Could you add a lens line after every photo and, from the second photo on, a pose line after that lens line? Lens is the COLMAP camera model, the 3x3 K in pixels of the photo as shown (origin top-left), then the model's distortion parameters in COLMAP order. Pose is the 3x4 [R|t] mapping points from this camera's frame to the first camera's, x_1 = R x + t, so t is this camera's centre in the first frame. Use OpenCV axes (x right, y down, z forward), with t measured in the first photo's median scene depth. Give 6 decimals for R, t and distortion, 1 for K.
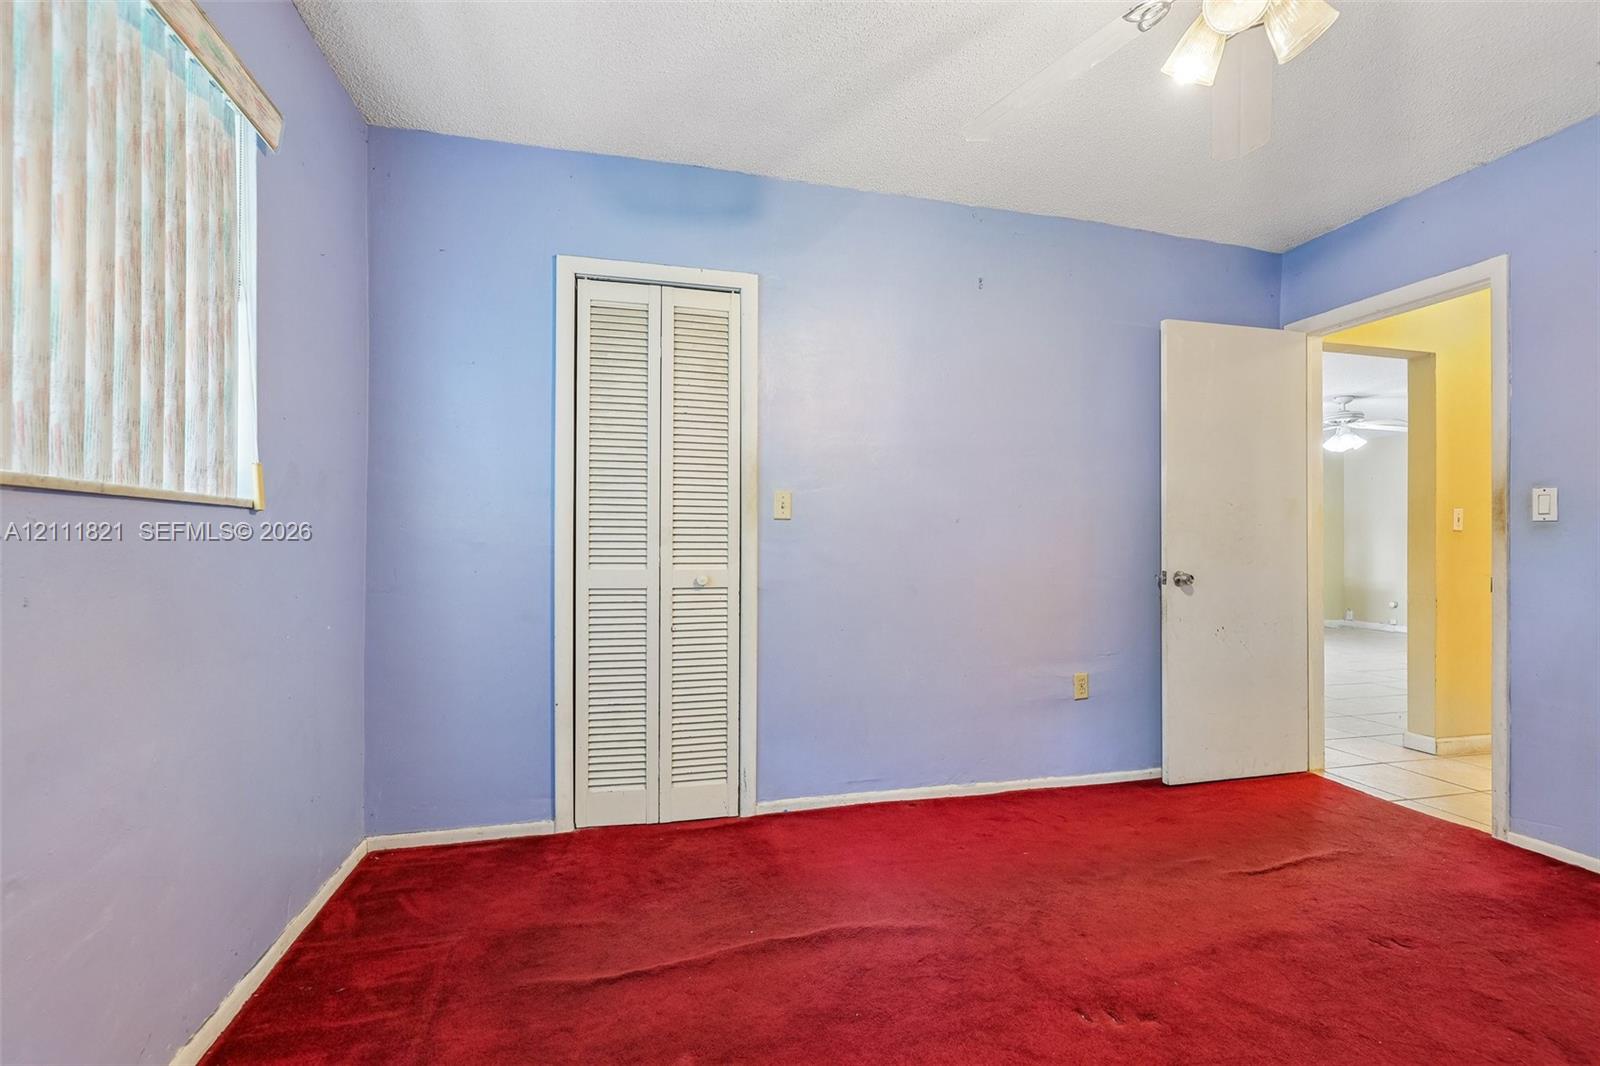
lens RADIAL K [[734.4, 0, 790.3], [0, 734.4, 532.2], [0, 0, 1]] dist [0.004610, 0.000236]
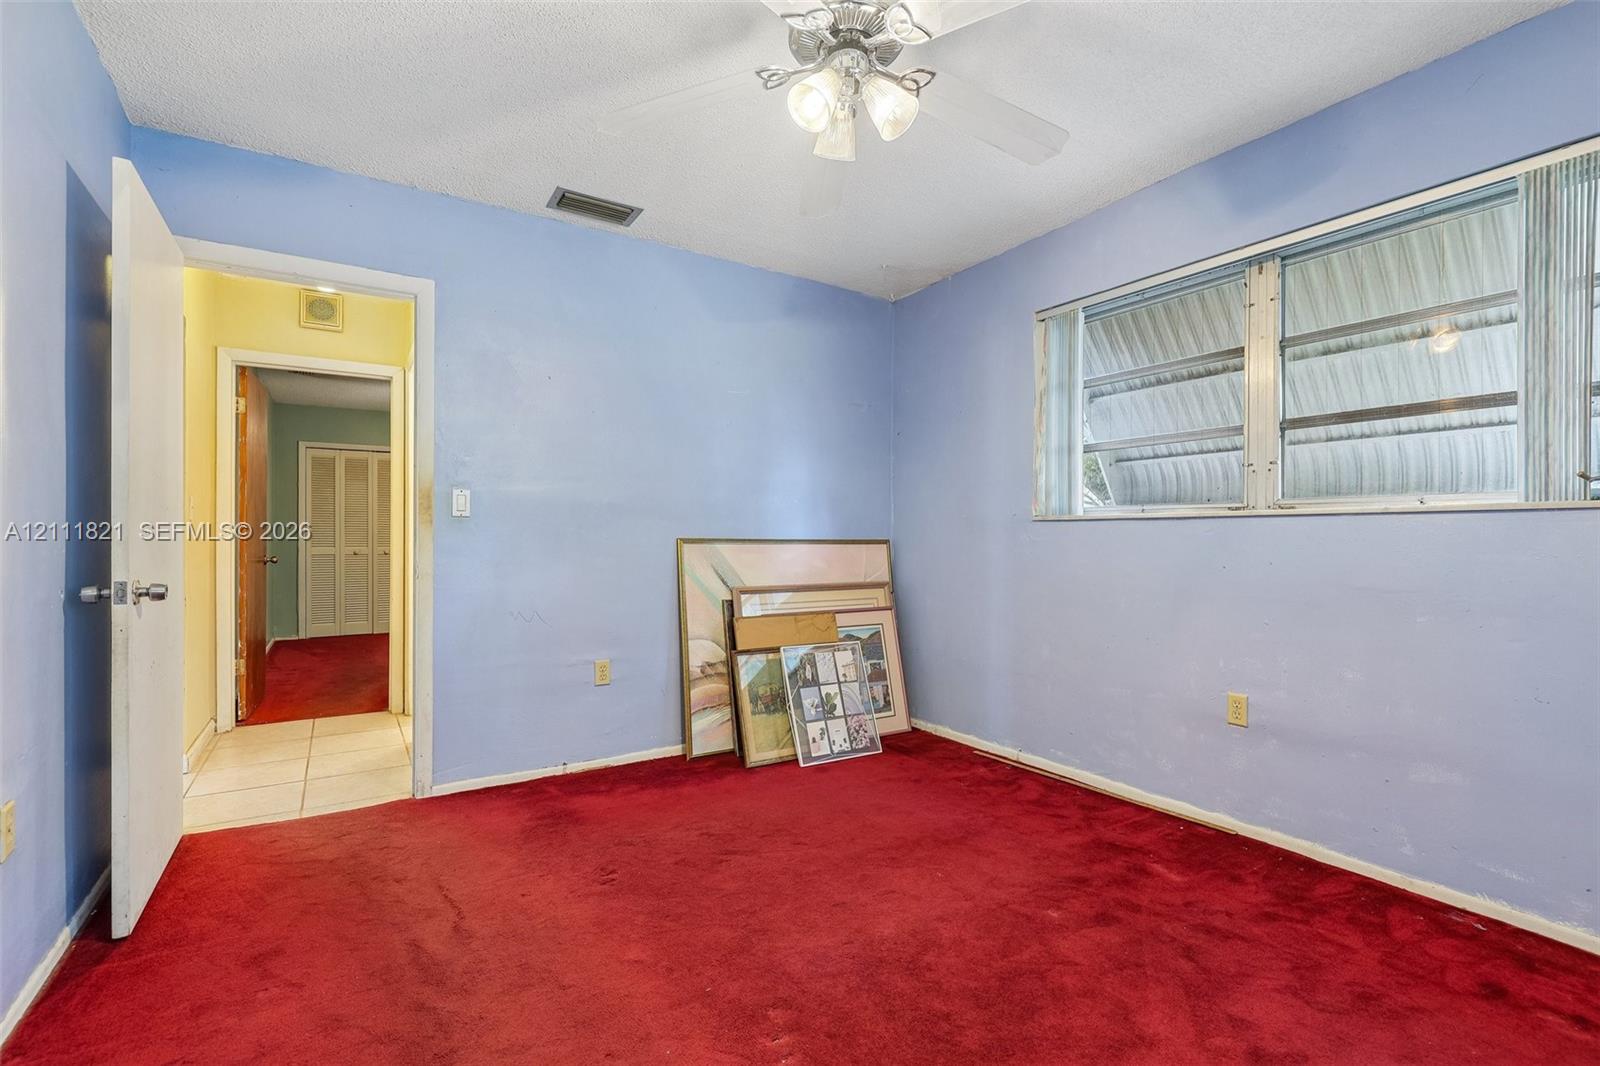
lens RADIAL K [[734.4, 0, 805.5], [0, 734.4, 538.2], [0, 0, 1]] dist [0.004610, 0.000236]
pose [[-0.333767, -0.005378, 0.942640, -0.282540], [-0.015647, 0.999878, 0.000164, 0.010840], [-0.942526, -0.014694, -0.333810, 0.810449]]
